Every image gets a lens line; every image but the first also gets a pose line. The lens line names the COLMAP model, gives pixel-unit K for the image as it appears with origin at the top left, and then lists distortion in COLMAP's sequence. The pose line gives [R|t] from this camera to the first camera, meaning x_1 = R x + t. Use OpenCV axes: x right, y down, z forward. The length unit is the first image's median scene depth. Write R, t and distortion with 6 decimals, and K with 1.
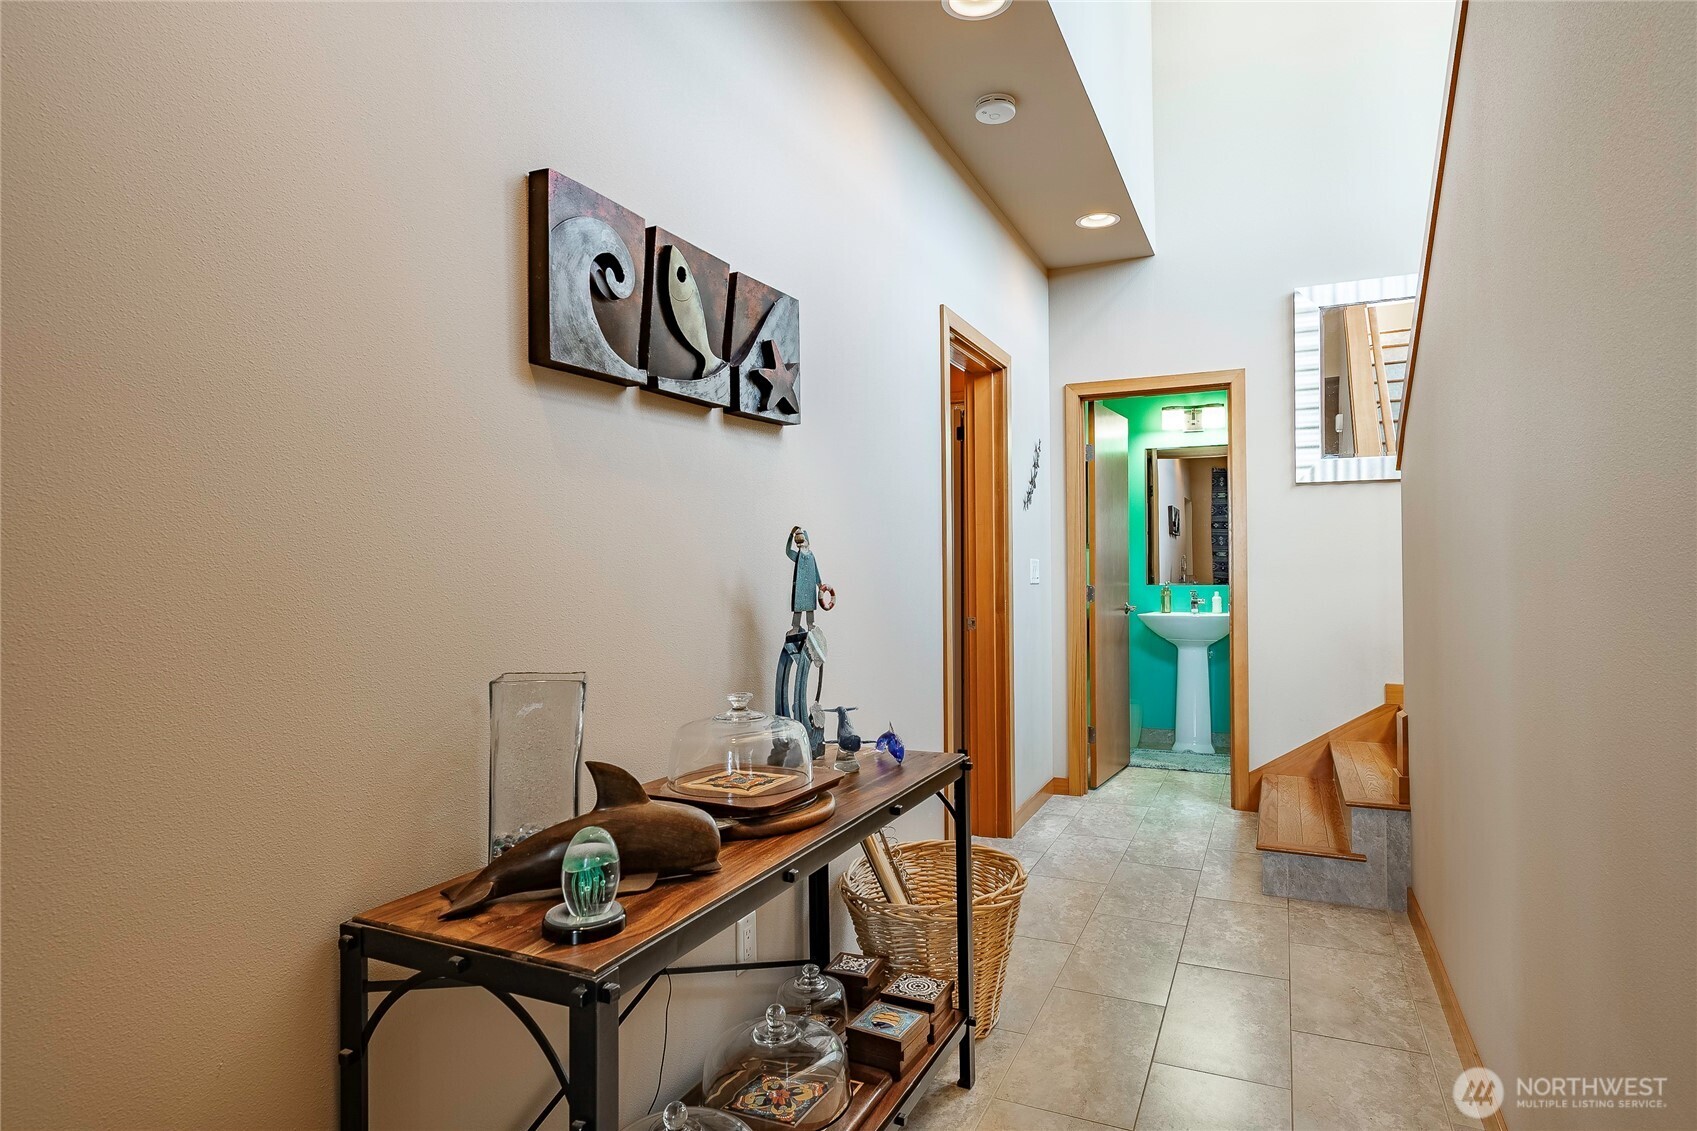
lens RADIAL K [[944.0, 0, 848.5], [0, 944.0, 565.5], [0, 0, 1]] dist [0.000088, -0.000011]
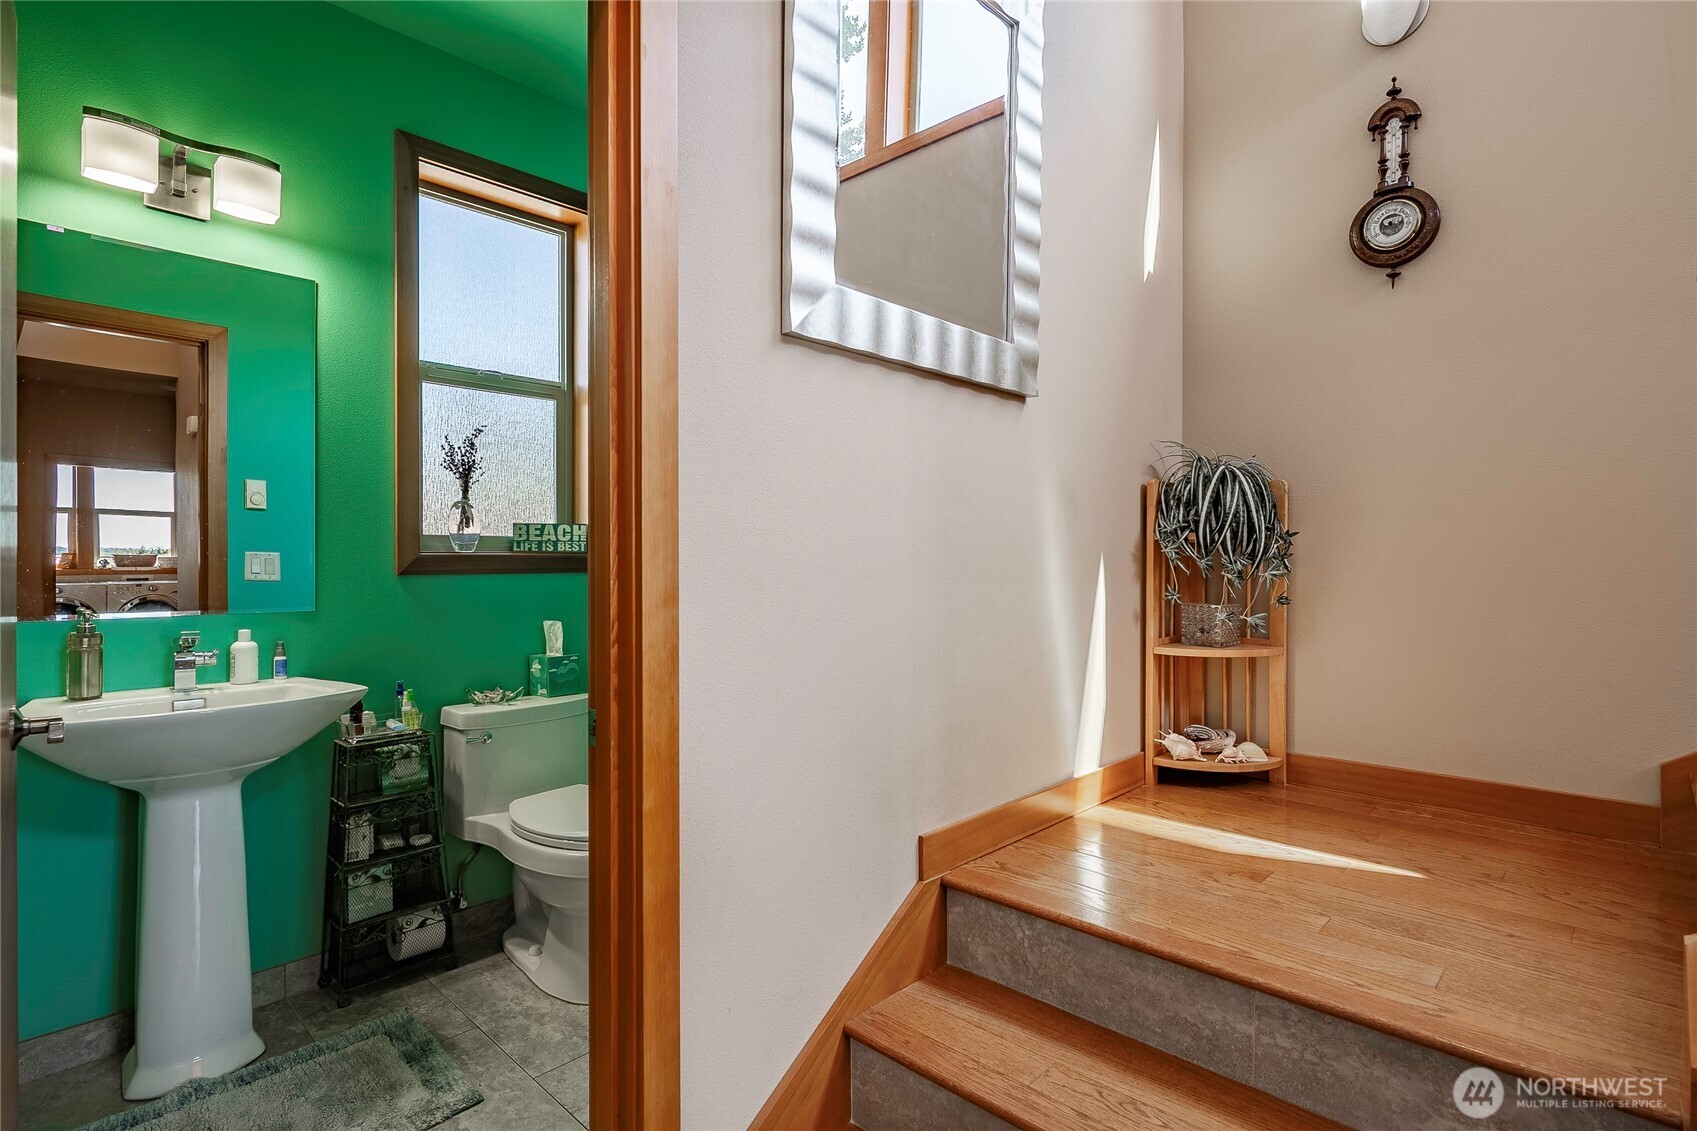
lens RADIAL K [[847.5, 0, 848.5], [0, 847.5, 565.5], [0, 0, 1]] dist [-0.001403, -0.000444]
pose [[0.324950, 0.000451, 0.945731, 0.136366], [-0.006134, 0.999980, 0.001631, -0.001590], [-0.945711, -0.006331, 0.324946, 0.653384]]
